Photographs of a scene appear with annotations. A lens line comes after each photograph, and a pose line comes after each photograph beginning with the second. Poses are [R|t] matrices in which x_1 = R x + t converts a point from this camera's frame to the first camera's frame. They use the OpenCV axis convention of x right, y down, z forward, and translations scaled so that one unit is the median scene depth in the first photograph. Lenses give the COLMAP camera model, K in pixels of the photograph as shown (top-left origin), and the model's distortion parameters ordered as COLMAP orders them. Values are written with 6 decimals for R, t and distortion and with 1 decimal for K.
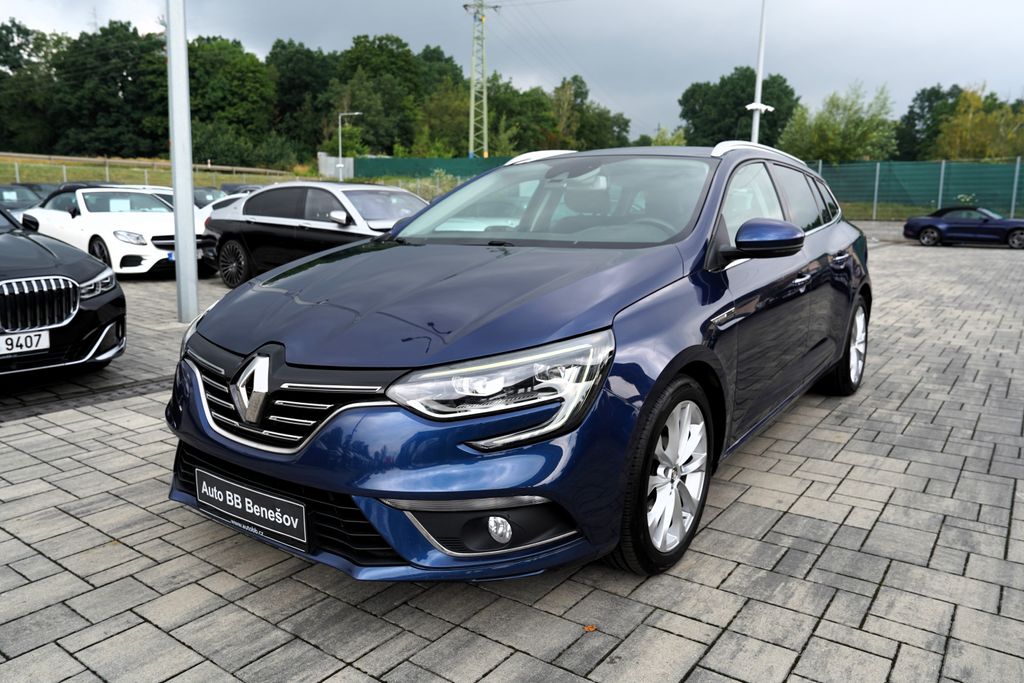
lens RADIAL K [[741.5, 0, 533.3], [0, 741.5, 324.4], [0, 0, 1]] dist [-0.081555, 0.081473]
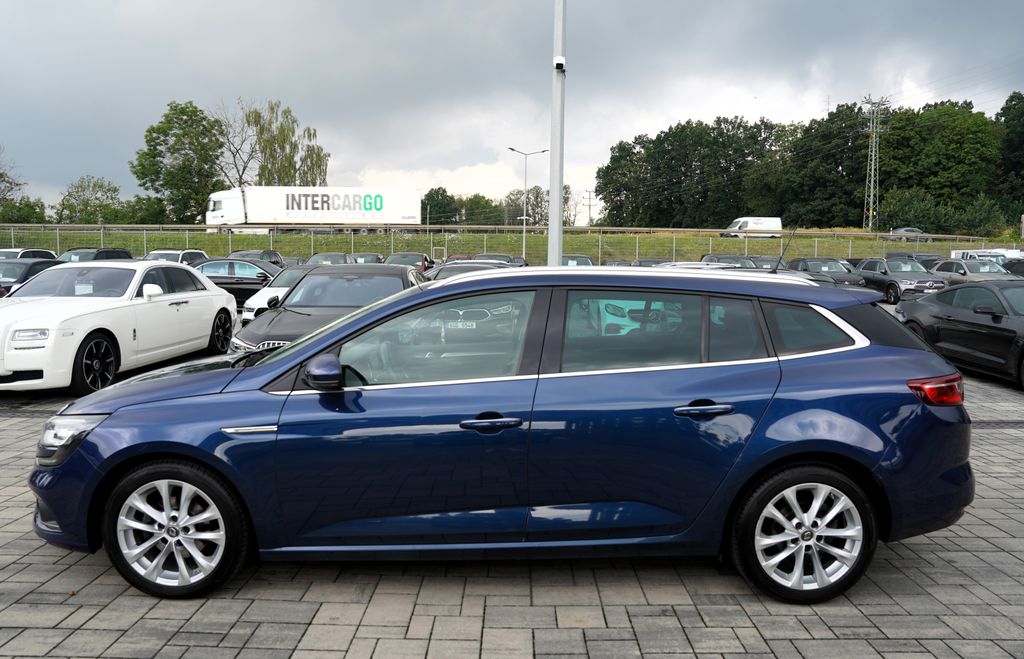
lens RADIAL K [[722.6, 0, 512.0], [0, 722.6, 329.5], [0, 0, 1]] dist [-0.115053, 0.093173]
pose [[0.572213, 0.071265, -0.817003, 0.152705], [-0.132684, 0.991137, -0.006475, -0.023412], [0.809300, 0.112108, 0.576597, 0.068438]]
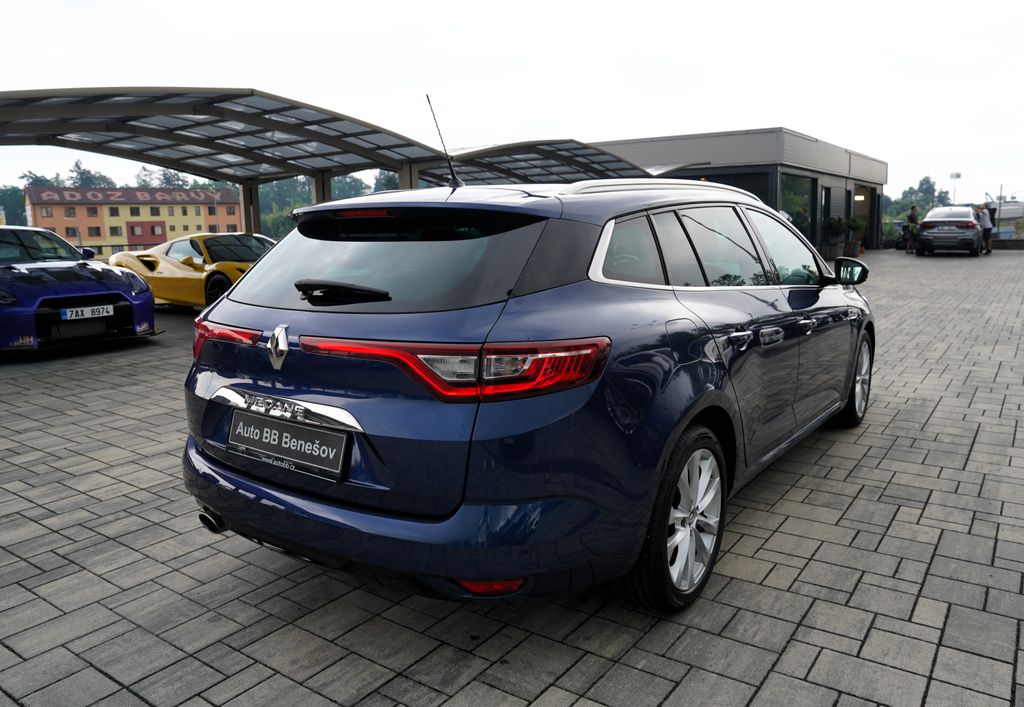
lens RADIAL K [[744.0, 0, 527.5], [0, 744.0, 350.1], [0, 0, 1]] dist [-0.058868, 0.004833]
pose [[-0.999846, 0.016491, 0.005930, 0.044383], [0.017517, 0.950533, 0.310130, -0.054970], [-0.000522, 0.310186, -0.950676, 0.318478]]
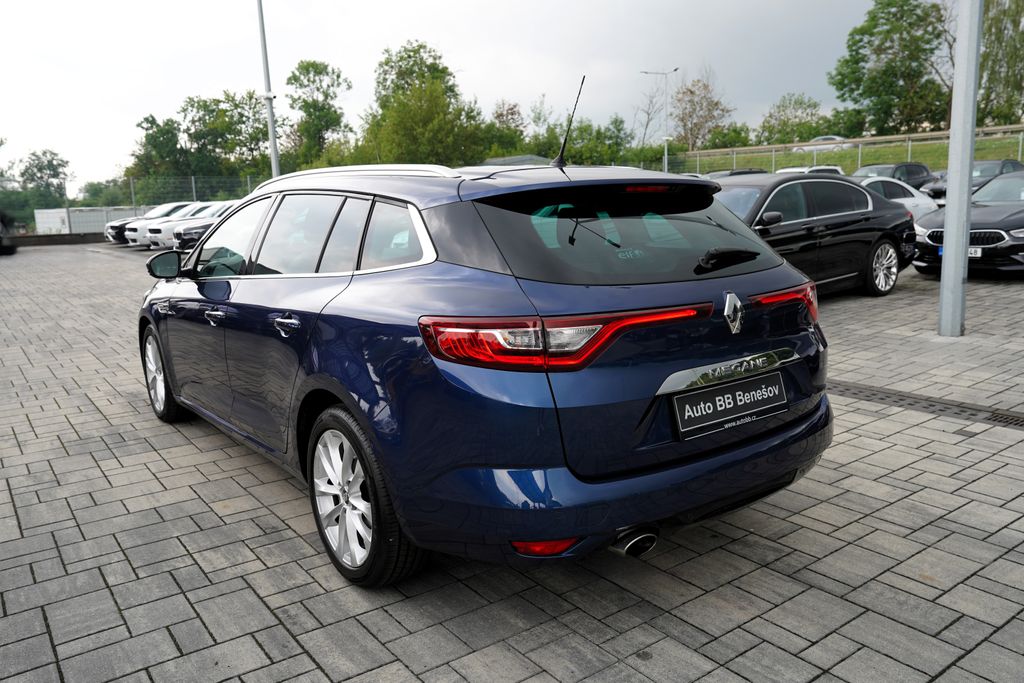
lens RADIAL K [[794.5, 0, 501.0], [0, 794.5, 337.9], [0, 0, 1]] dist [-0.070209, 0.083447]
pose [[-0.331117, 0.170559, -0.928047, 0.176042], [-0.113819, 0.969127, 0.218718, -0.043954], [0.936700, 0.178051, -0.301482, 0.238592]]
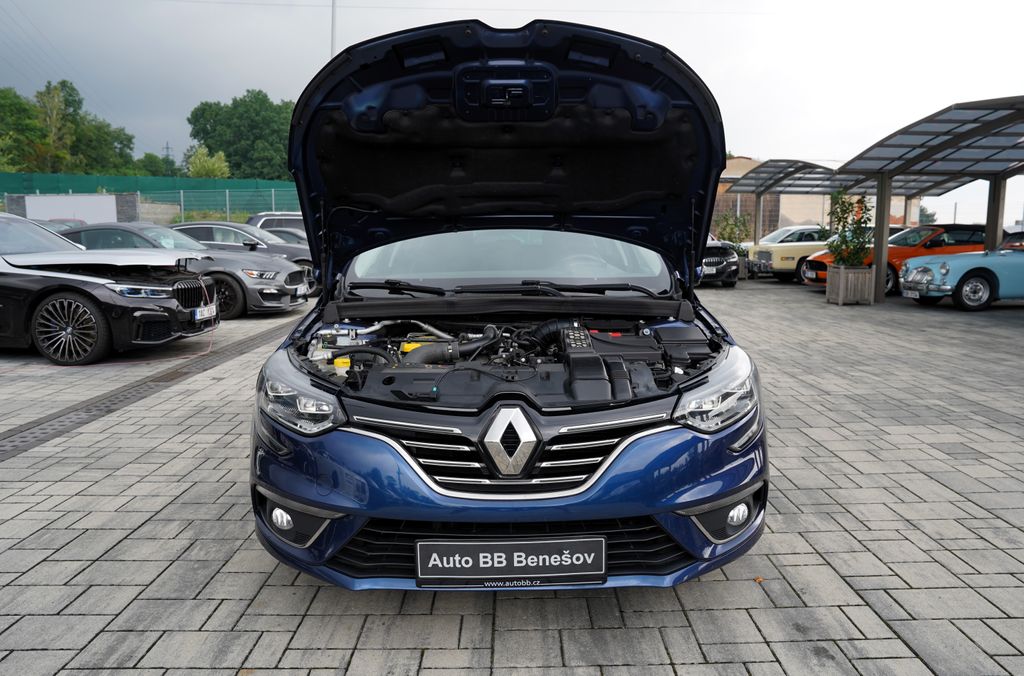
lens RADIAL K [[739.7, 0, 531.0], [0, 739.7, 321.9], [0, 0, 1]] dist [-0.102817, 0.099508]
pose [[0.802354, -0.070936, 0.592618, -0.079412], [0.090386, 0.995902, -0.003166, -0.005570], [-0.589965, 0.056105, 0.805477, 0.015204]]
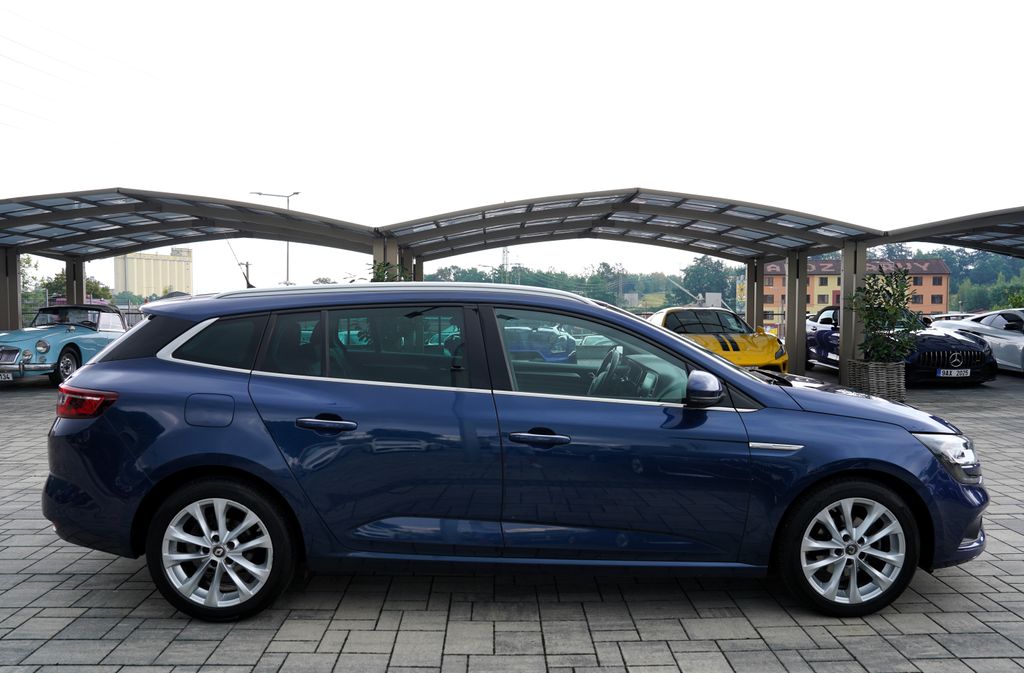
lens RADIAL K [[716.6, 0, 512.0], [0, 716.6, 336.5], [0, 0, 1]] dist [-0.092350, 0.070729]
pose [[-0.592621, -0.041386, 0.804418, -0.105271], [0.117482, 0.983558, 0.137153, -0.048772], [-0.796868, 0.175785, -0.578015, 0.252016]]
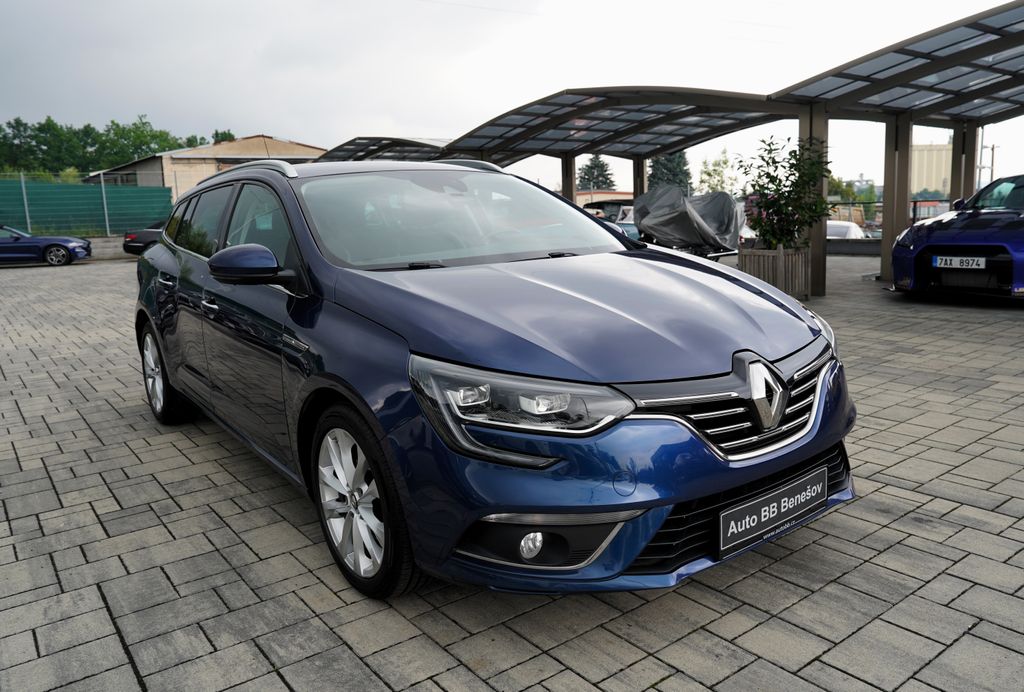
lens RADIAL K [[764.6, 0, 526.2], [0, 764.6, 331.0], [0, 0, 1]] dist [-0.032216, 0.008335]
pose [[0.296580, -0.161562, 0.941243, -0.124568], [0.180064, 0.977369, 0.111026, -0.015056], [-0.937879, 0.136556, 0.318960, 0.081826]]
